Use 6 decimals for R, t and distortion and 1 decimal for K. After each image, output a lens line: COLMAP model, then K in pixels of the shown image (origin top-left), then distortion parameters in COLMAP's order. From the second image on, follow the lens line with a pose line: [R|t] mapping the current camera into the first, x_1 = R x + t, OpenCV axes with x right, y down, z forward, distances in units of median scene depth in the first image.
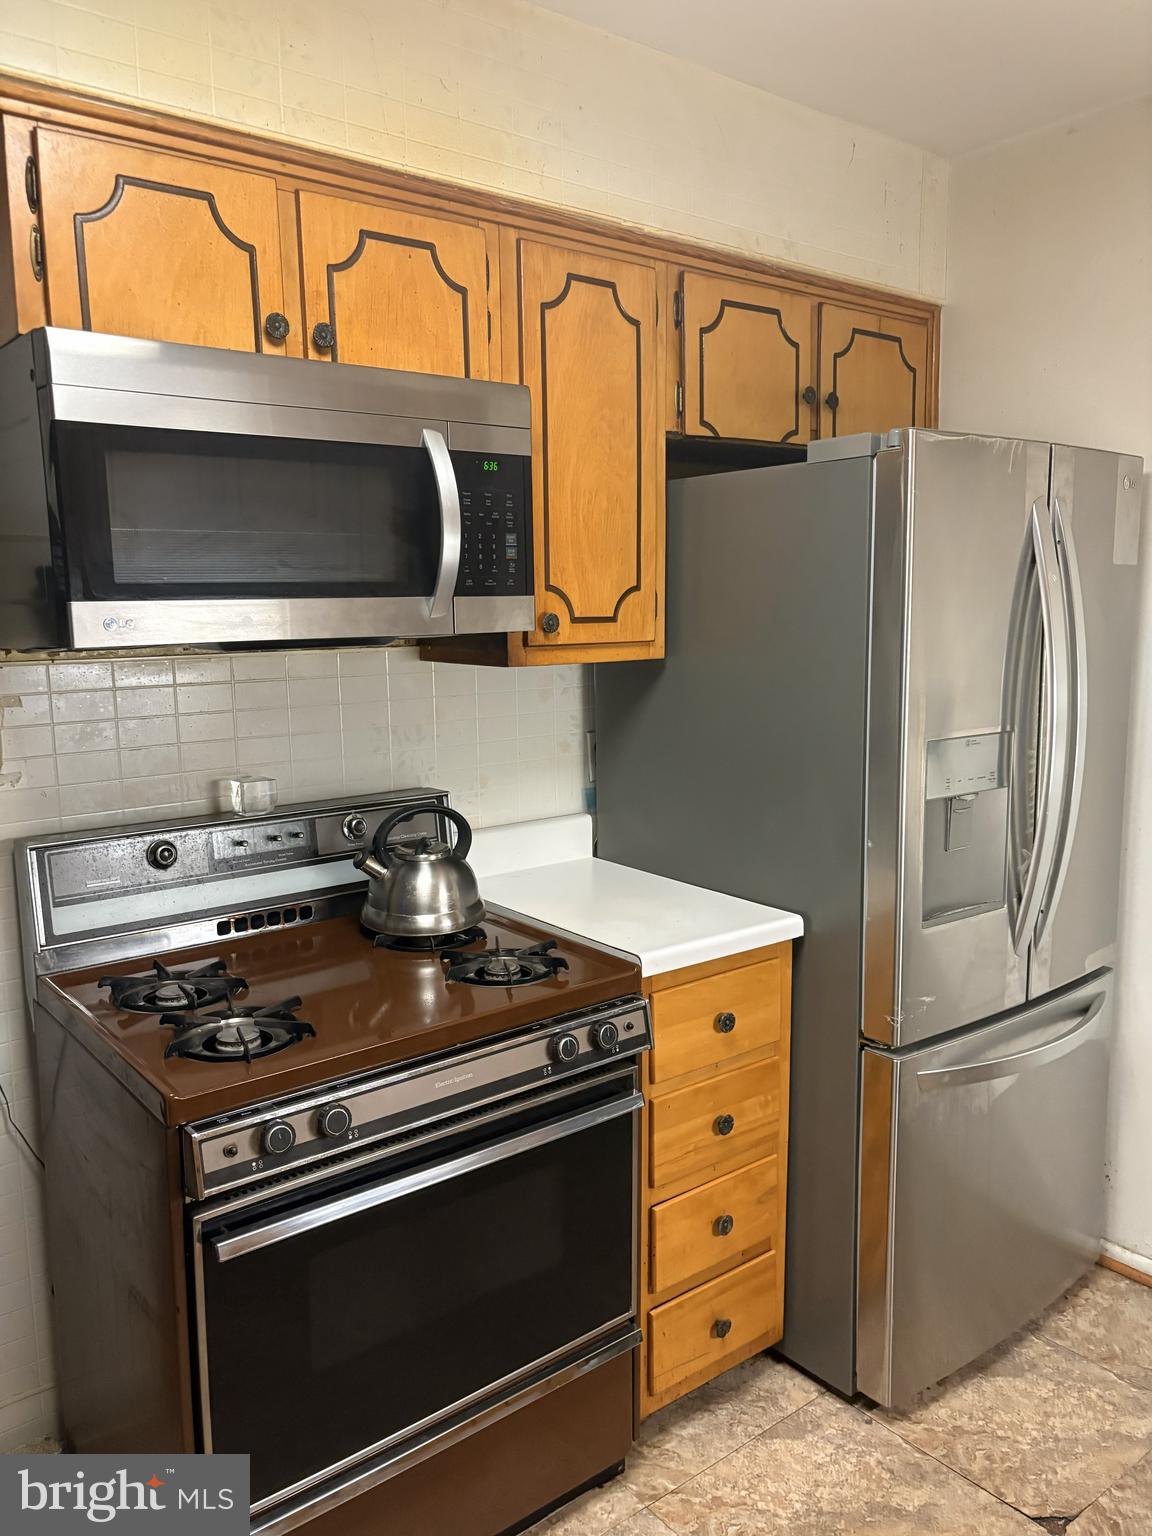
lens RADIAL K [[1173.4, 0, 587.3], [0, 1173.4, 770.0], [0, 0, 1]] dist [0.038274, -0.030651]
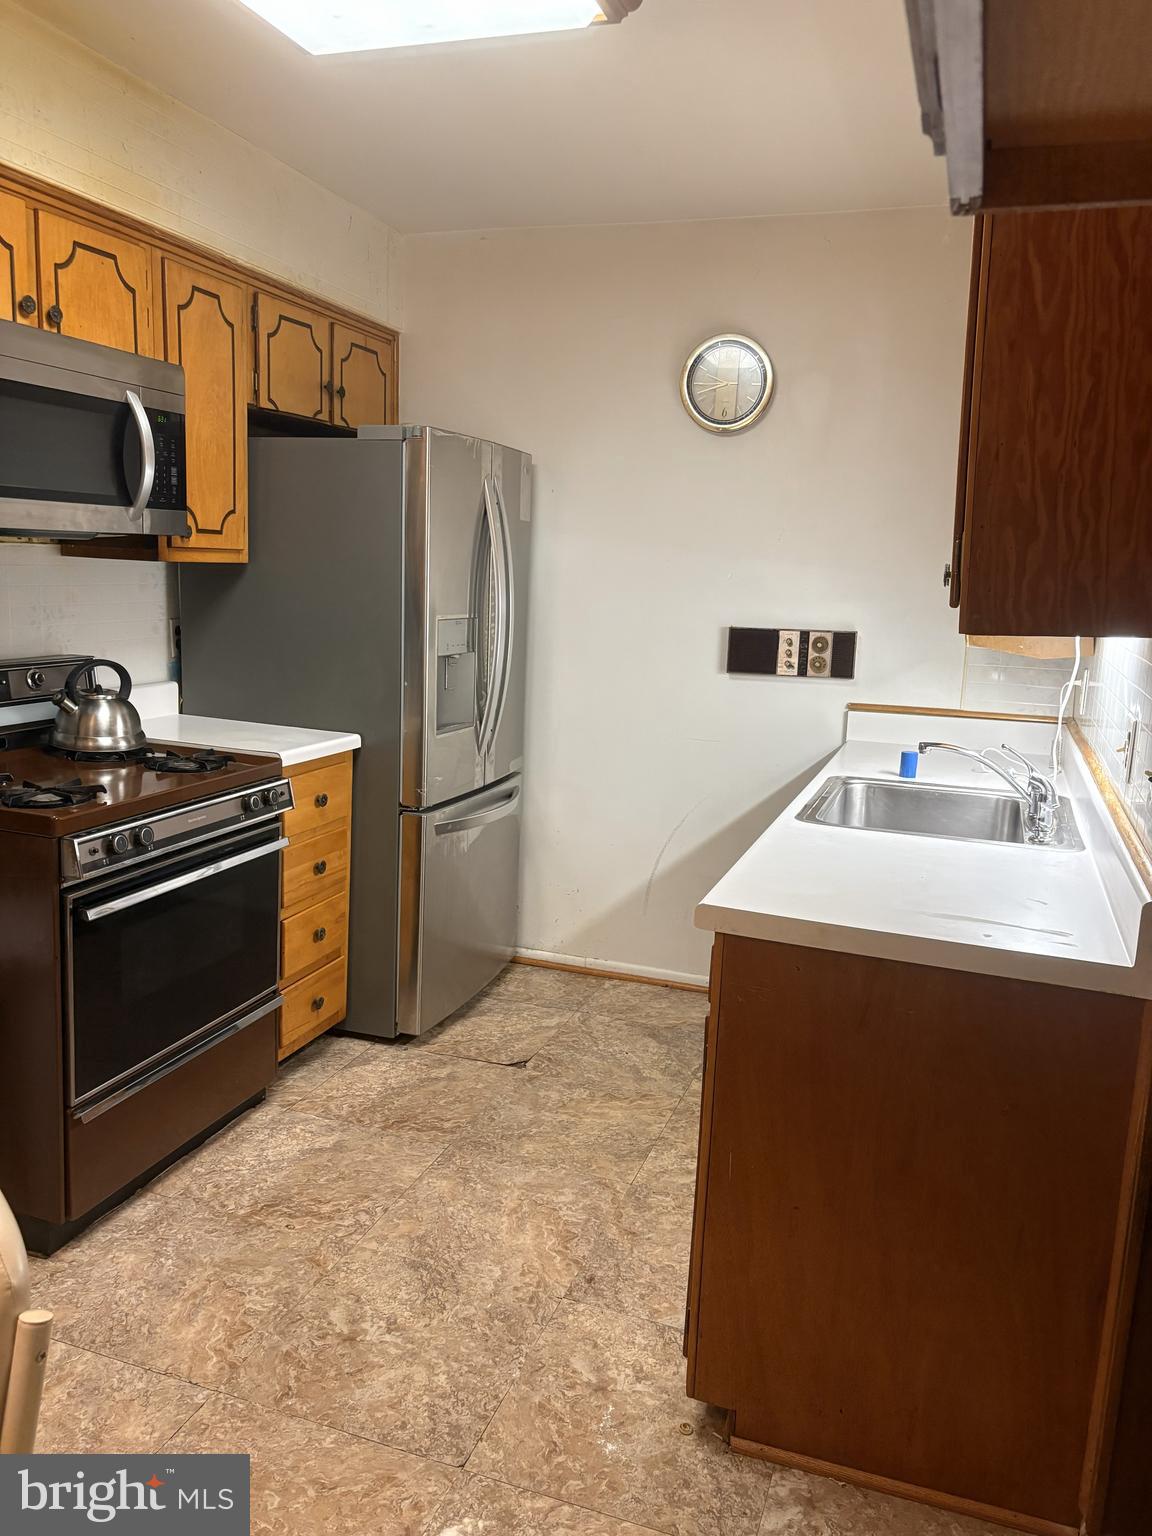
lens RADIAL K [[1173.4, 0, 573.5], [0, 1173.4, 763.9], [0, 0, 1]] dist [0.038274, -0.030651]
pose [[0.845952, -0.043009, 0.531522, -0.406190], [0.023892, 0.998798, 0.042794, 0.105168], [-0.532724, -0.023502, 0.845963, -0.462764]]
